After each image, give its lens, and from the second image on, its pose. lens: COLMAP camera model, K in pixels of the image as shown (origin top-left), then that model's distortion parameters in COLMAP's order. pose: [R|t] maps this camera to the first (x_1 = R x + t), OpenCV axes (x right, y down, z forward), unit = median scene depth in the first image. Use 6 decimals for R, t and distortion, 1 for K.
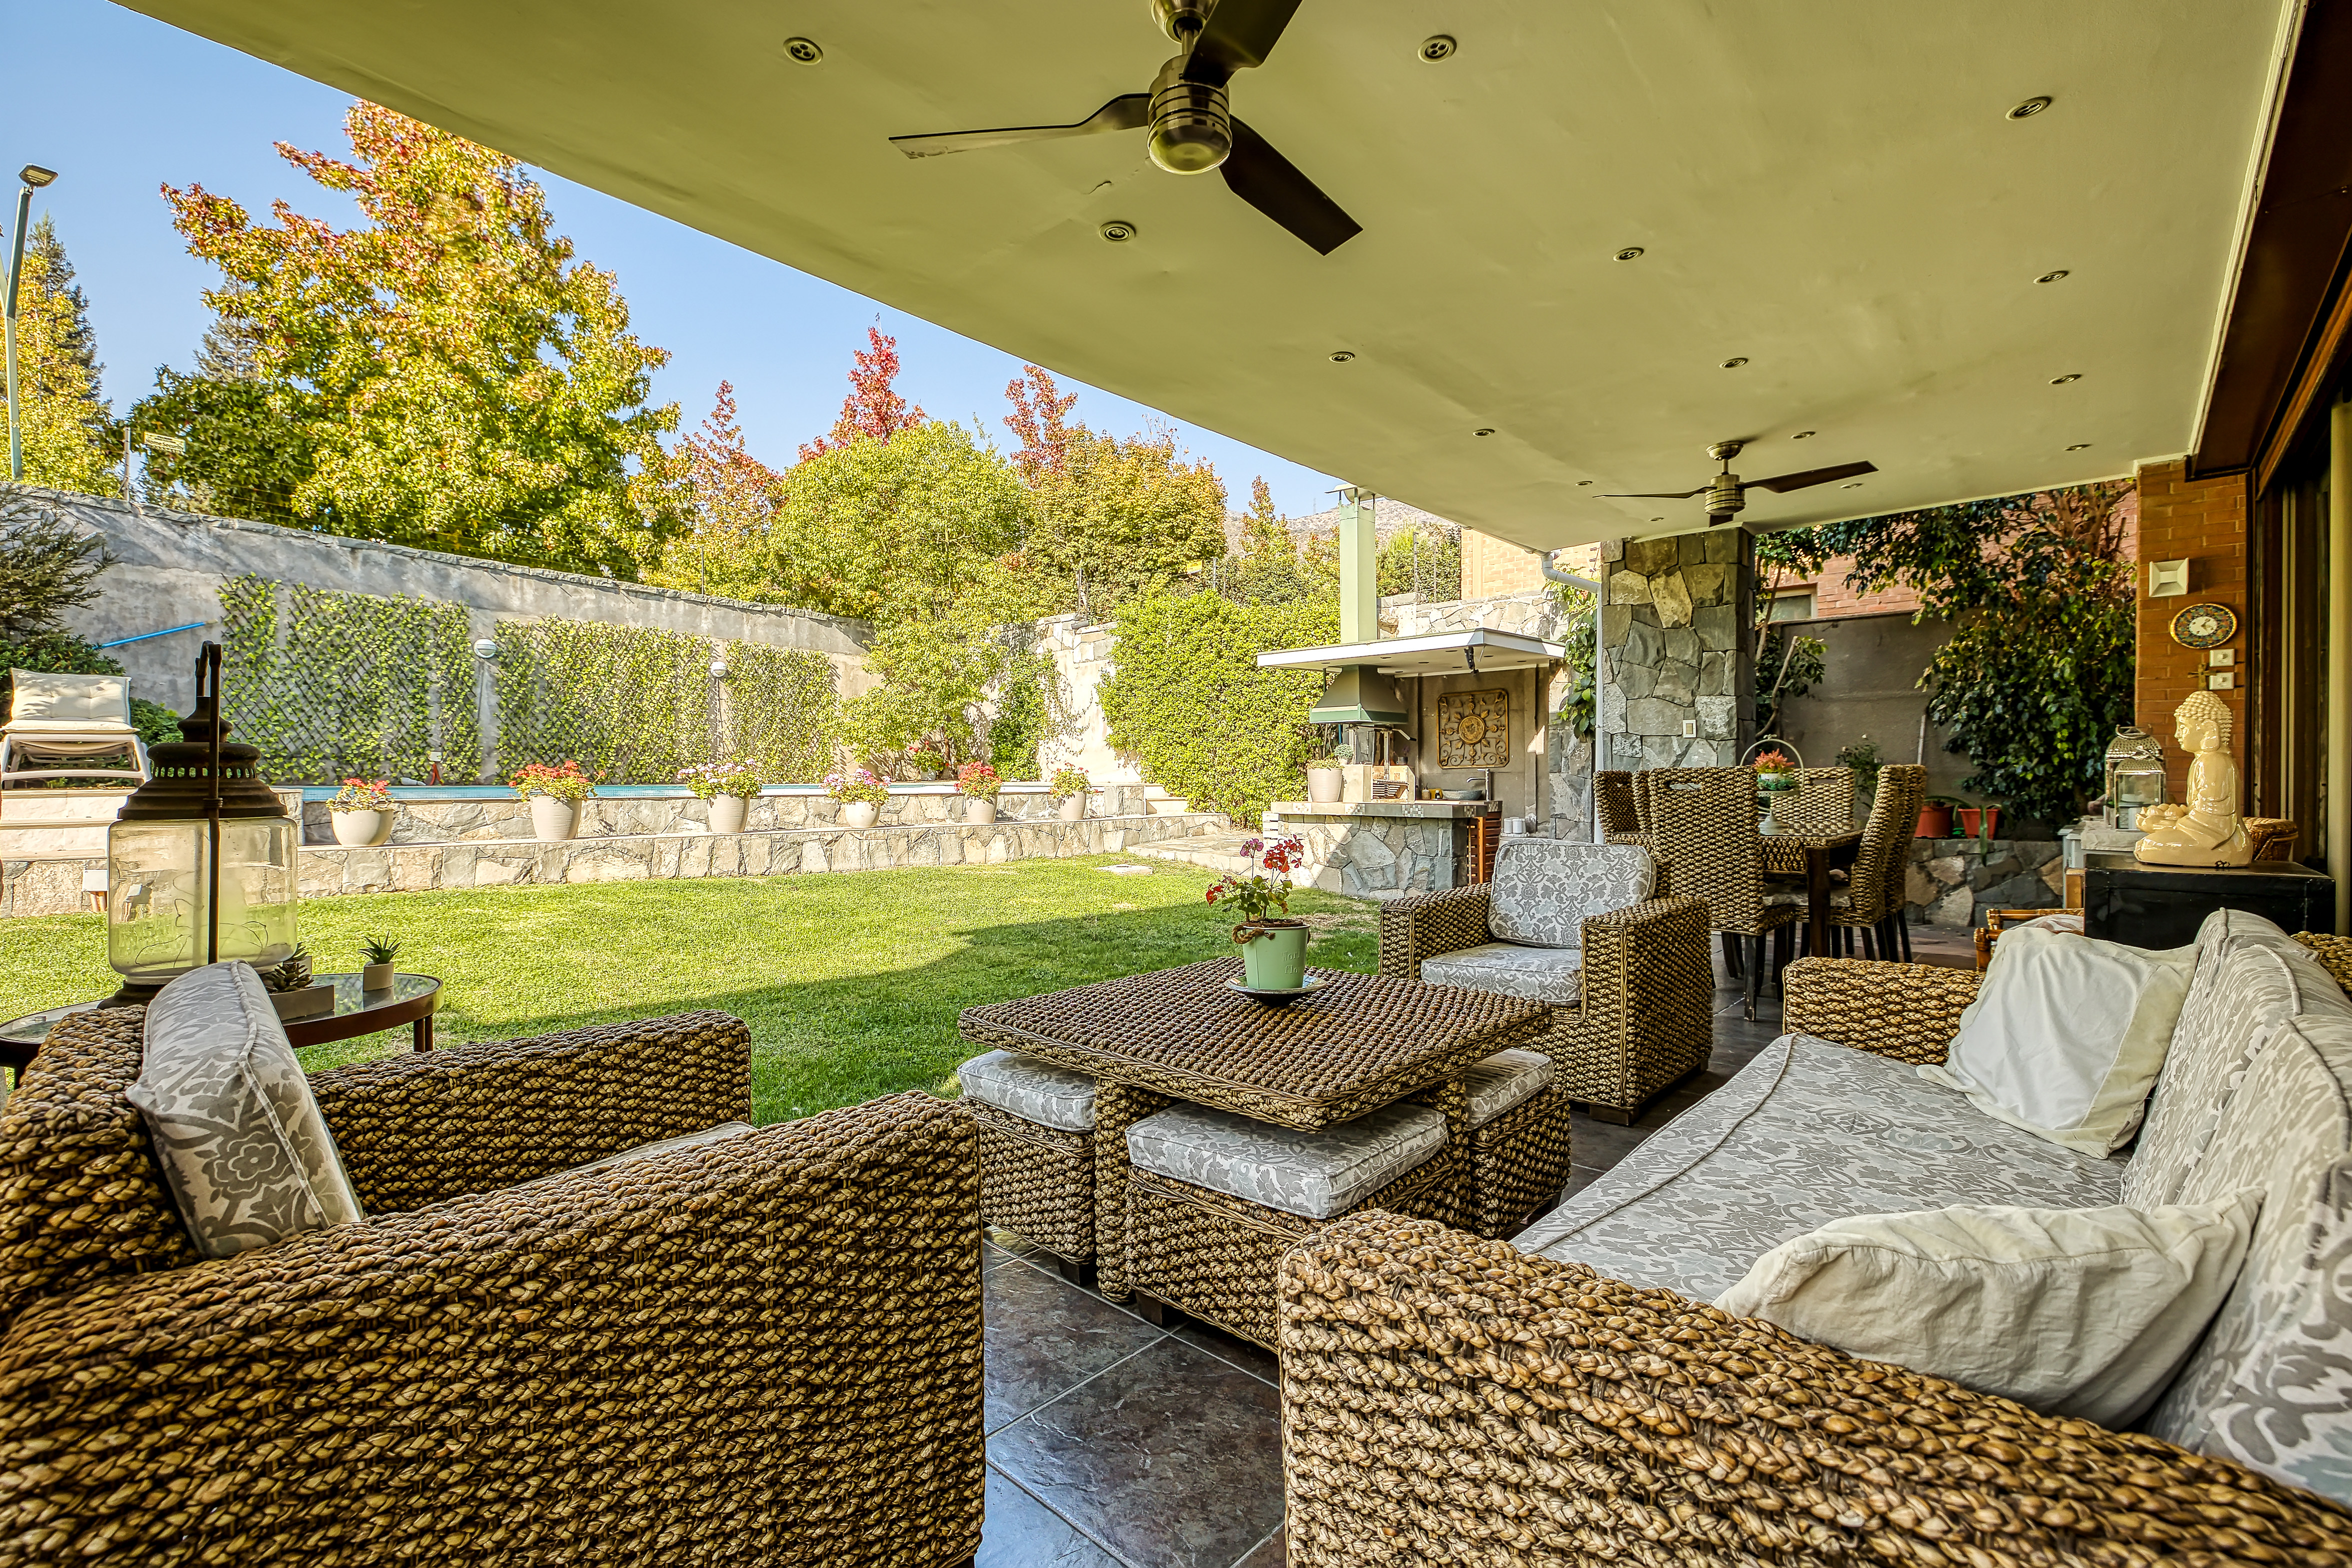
lens RADIAL K [[1006.2, 0, 1165.1], [0, 1006.2, 786.0], [0, 0, 1]] dist [0.001172, -0.000526]
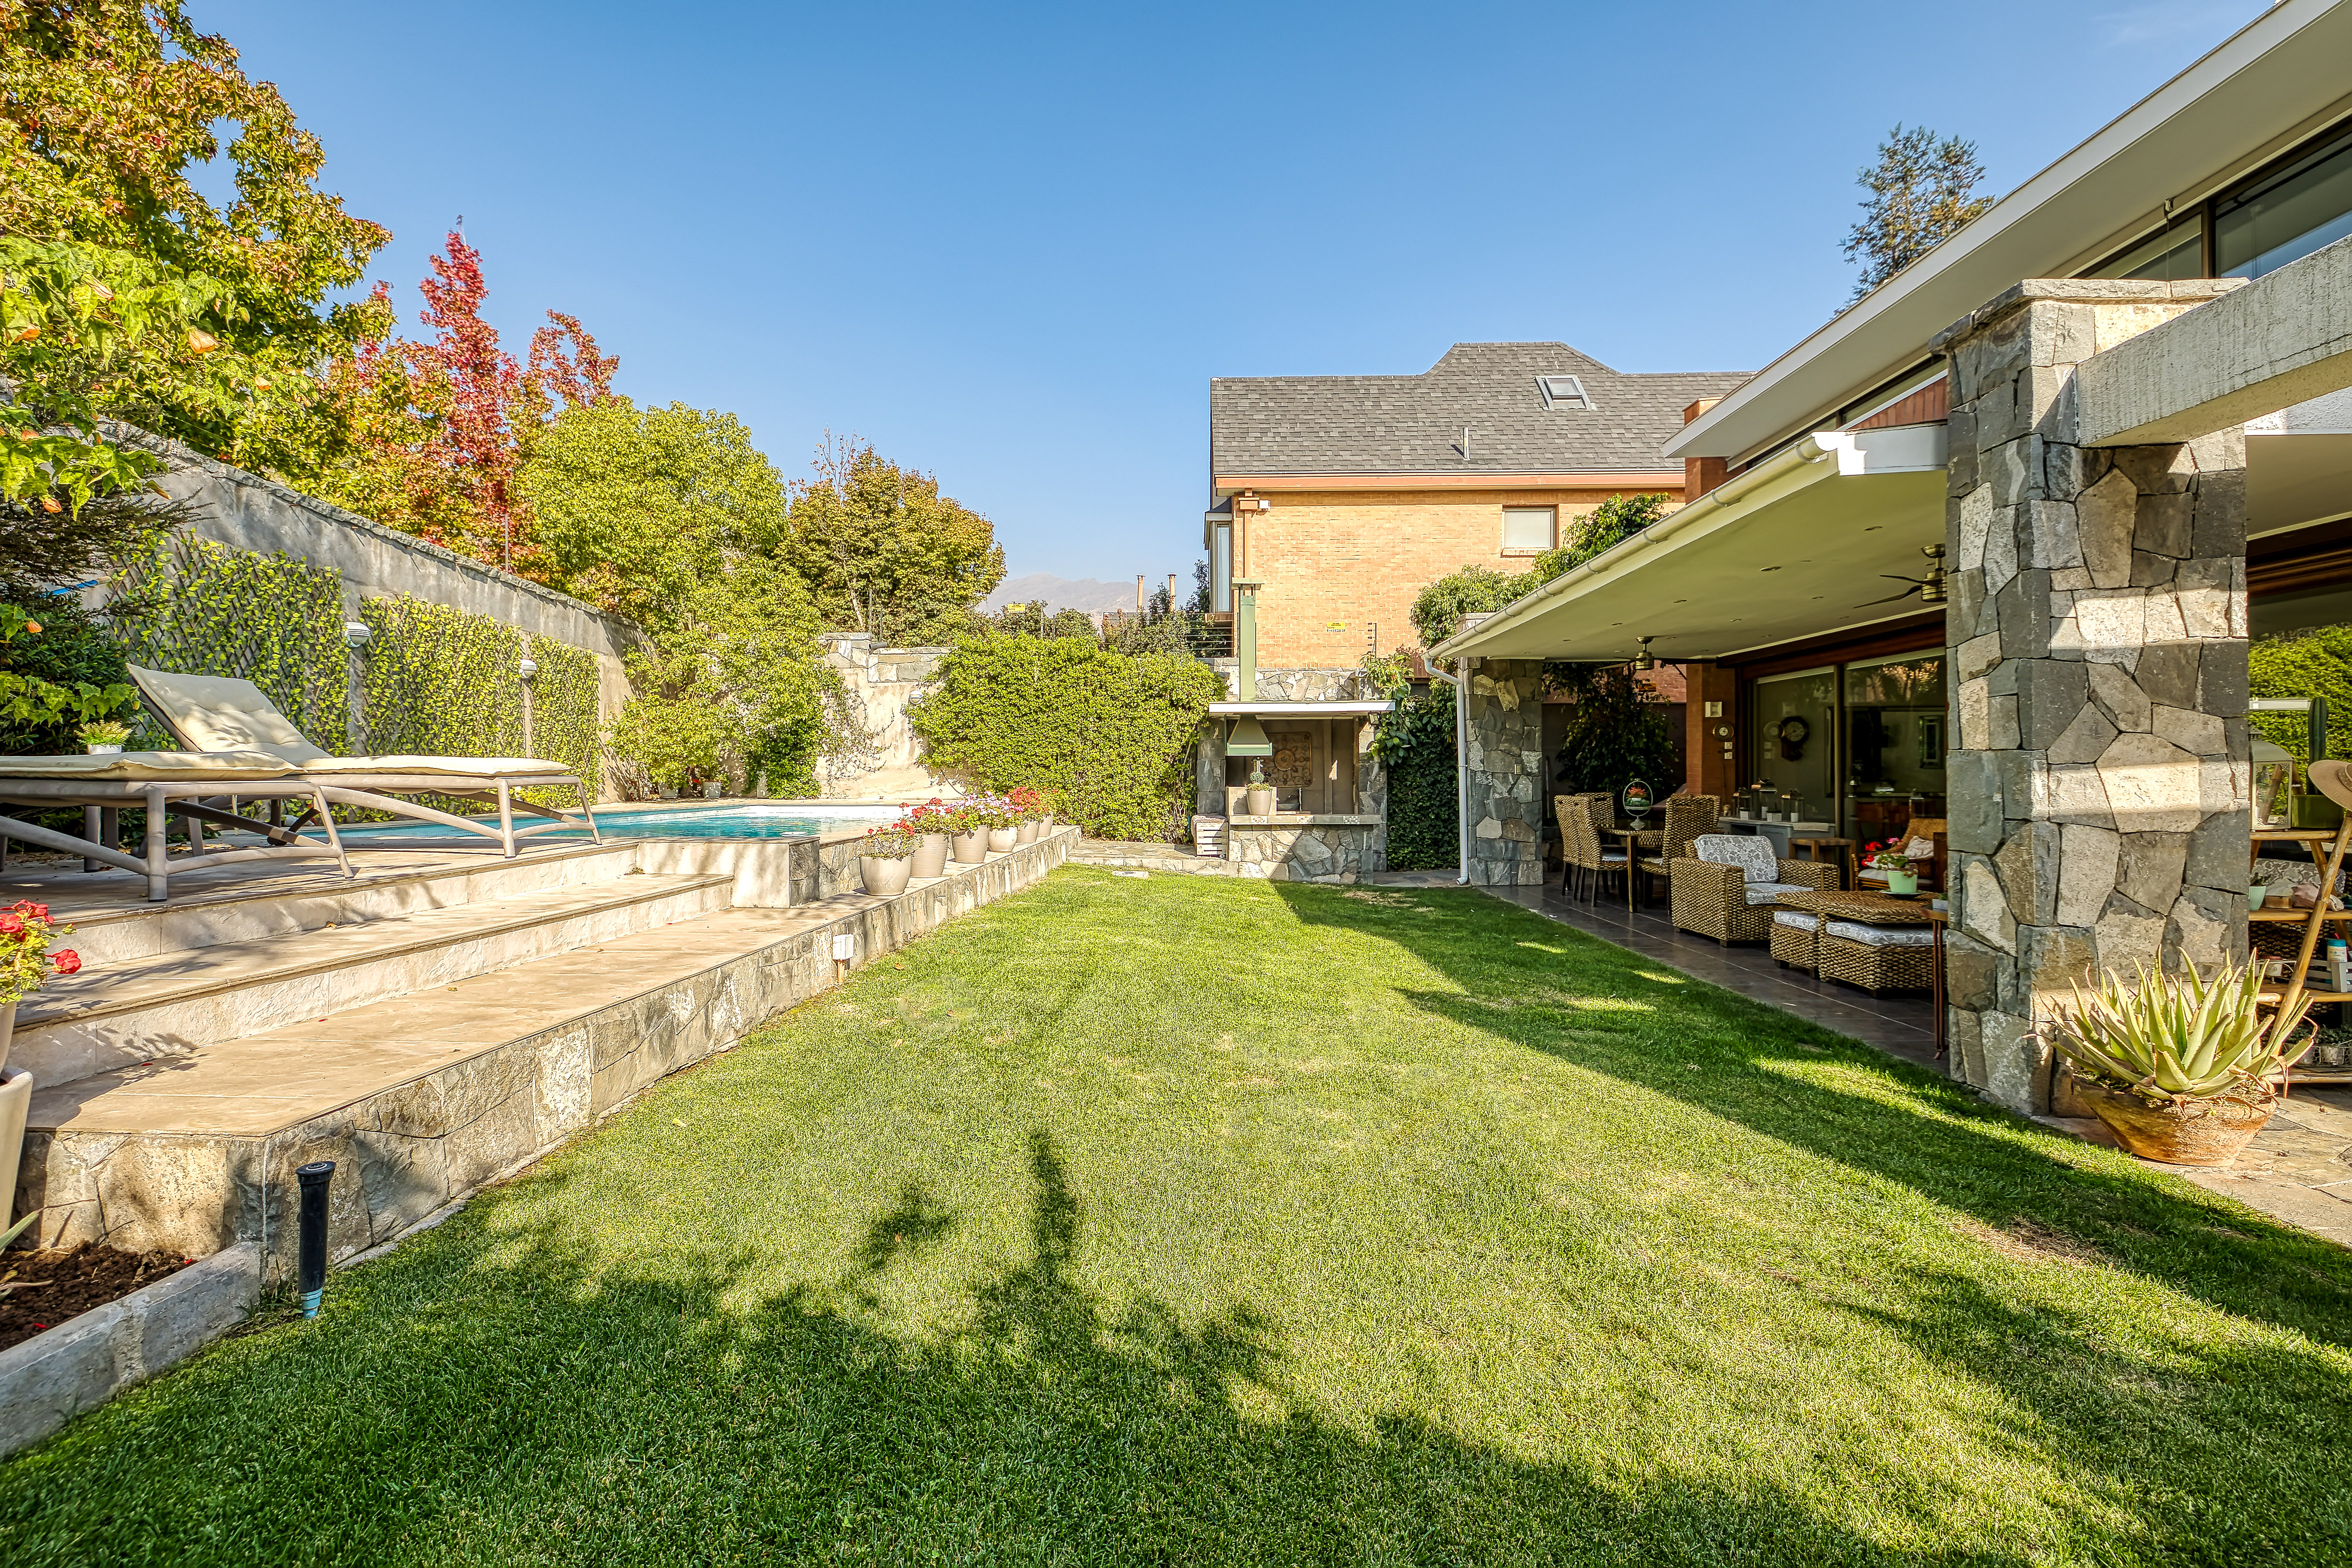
lens RADIAL K [[1006.2, 0, 1167.8], [0, 1006.2, 770.8], [0, 0, 1]] dist [0.001172, -0.000526]
pose [[0.751756, 0.003923, 0.659430, -0.794755], [0.006902, 0.999881, -0.013817, -0.025236], [-0.659405, 0.014938, 0.751639, 0.060582]]
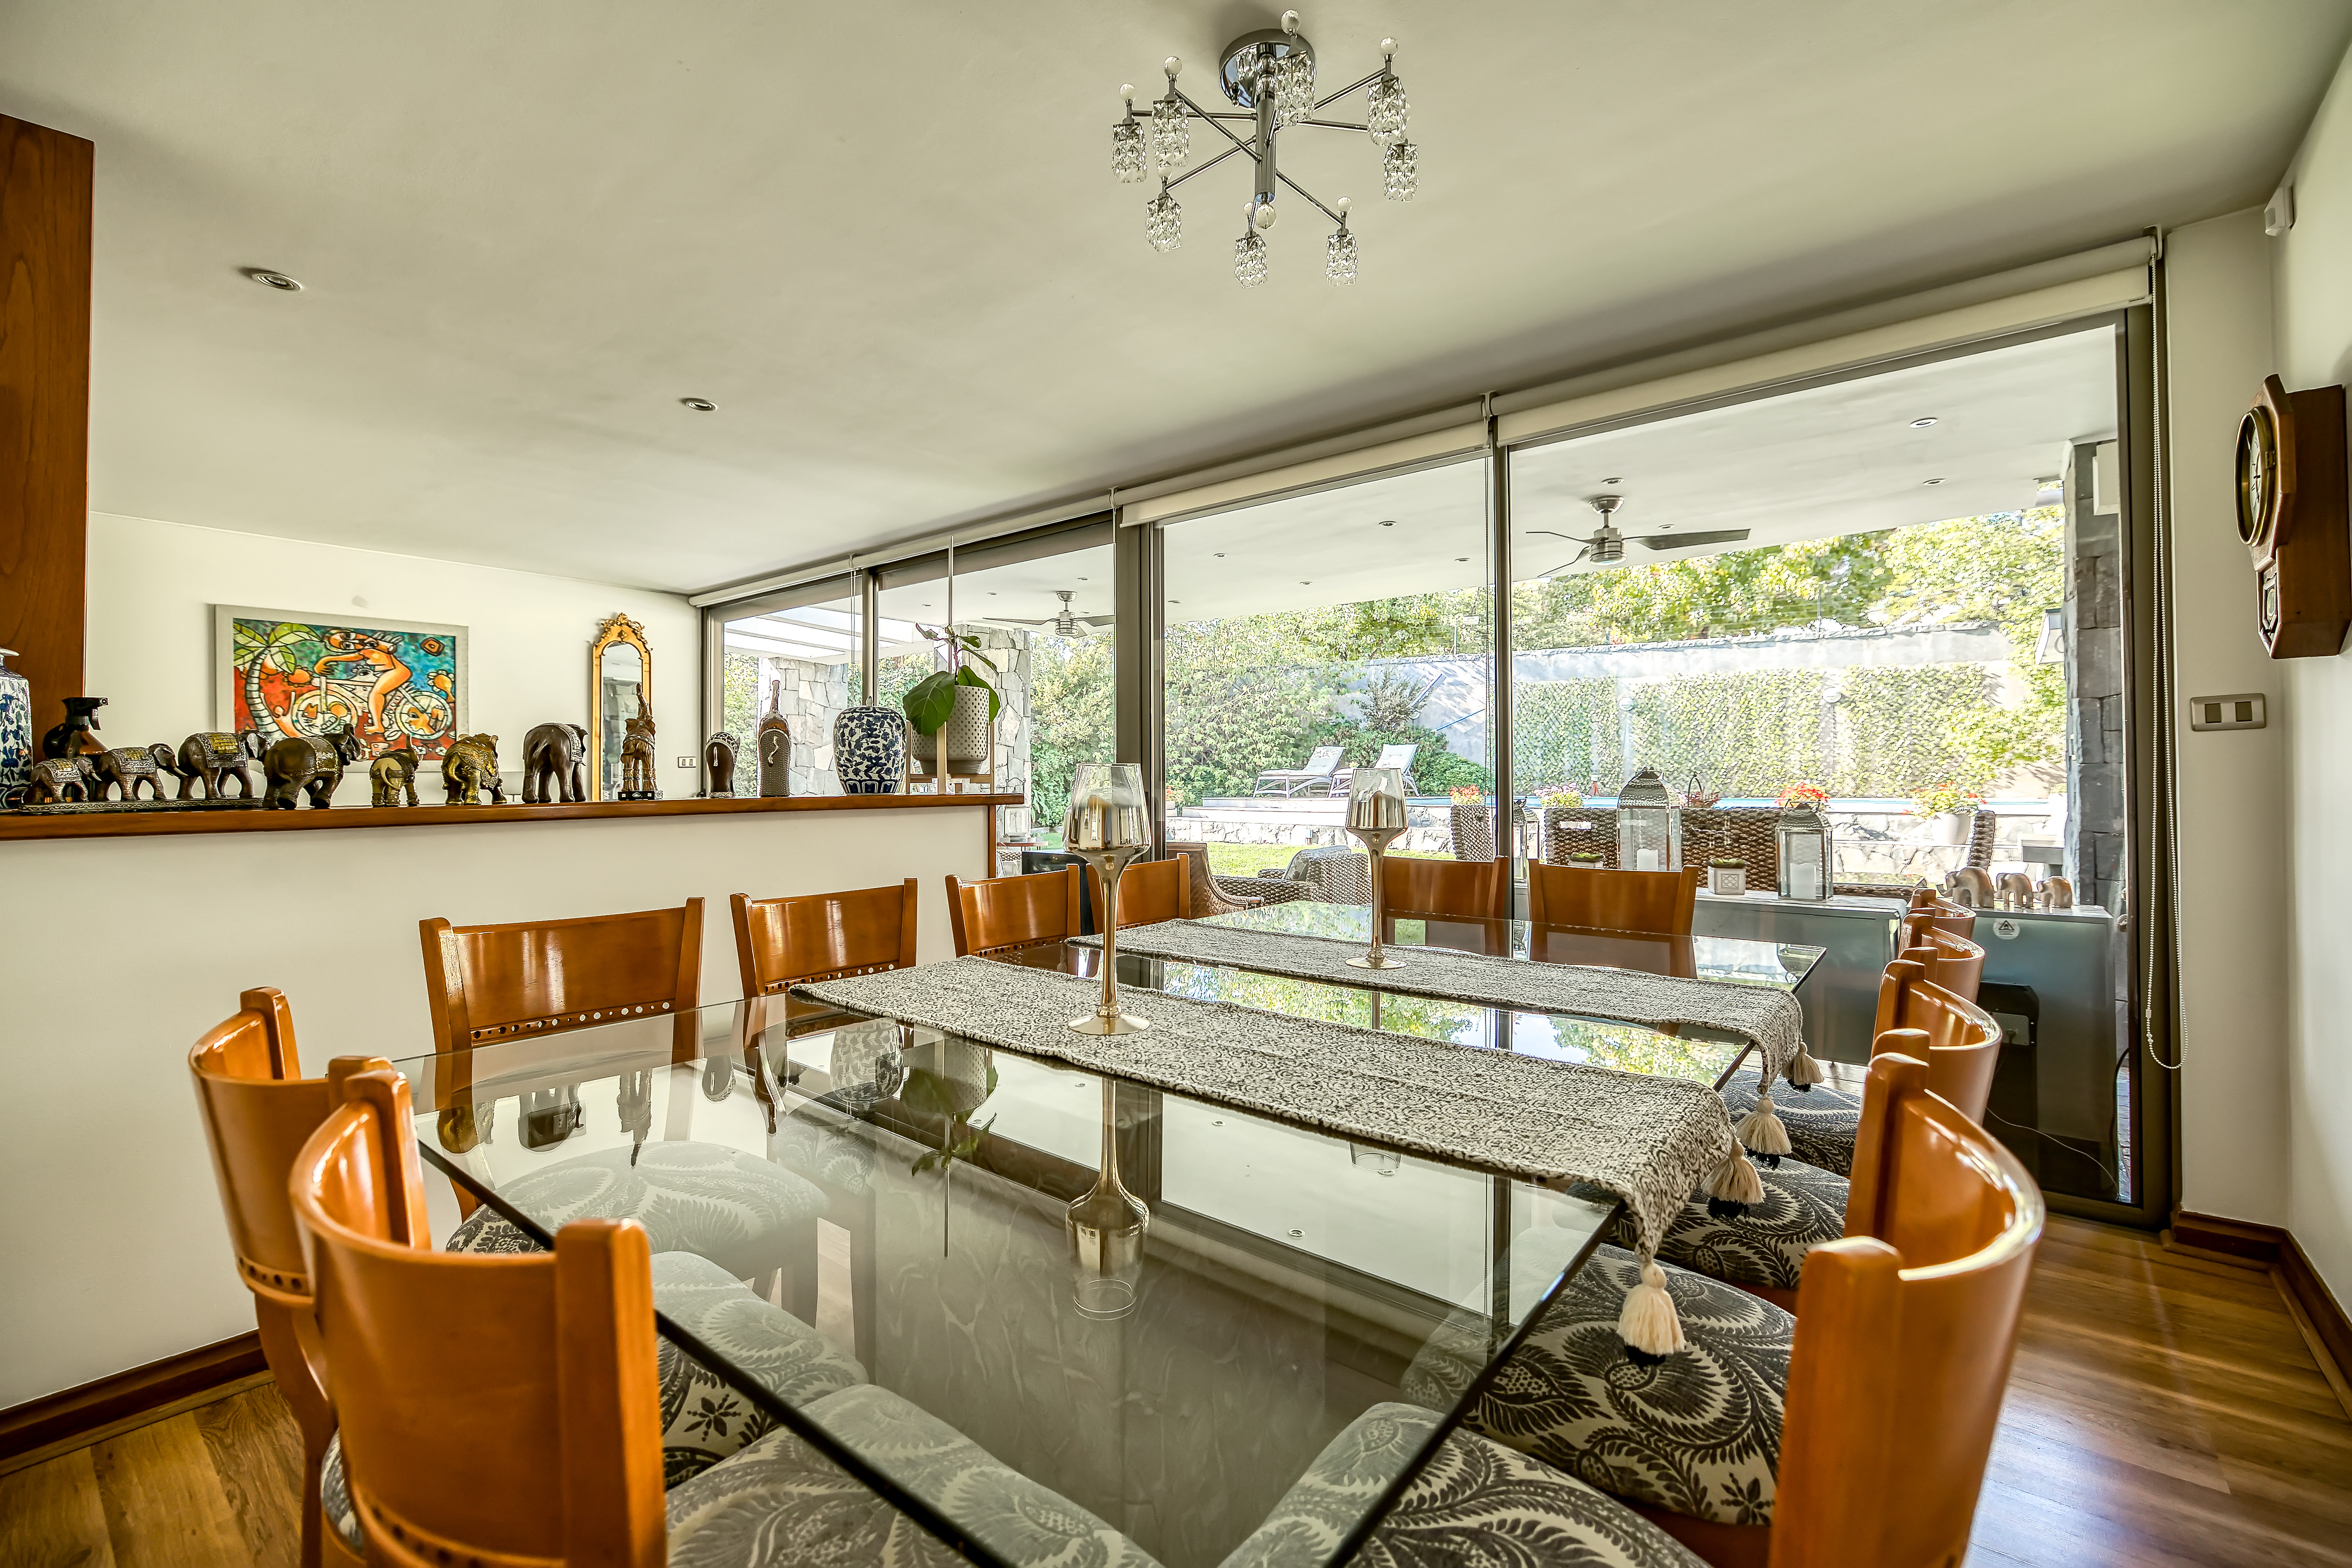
lens RADIAL K [[1006.2, 0, 1176.9], [0, 1006.2, 783.7], [0, 0, 1]] dist [0.001172, -0.000526]
pose [[0.078078, 0.003632, -0.996941, 0.833264], [-0.007279, 0.999969, 0.003073, -0.021875], [0.996921, 0.007016, 0.078102, 0.251438]]
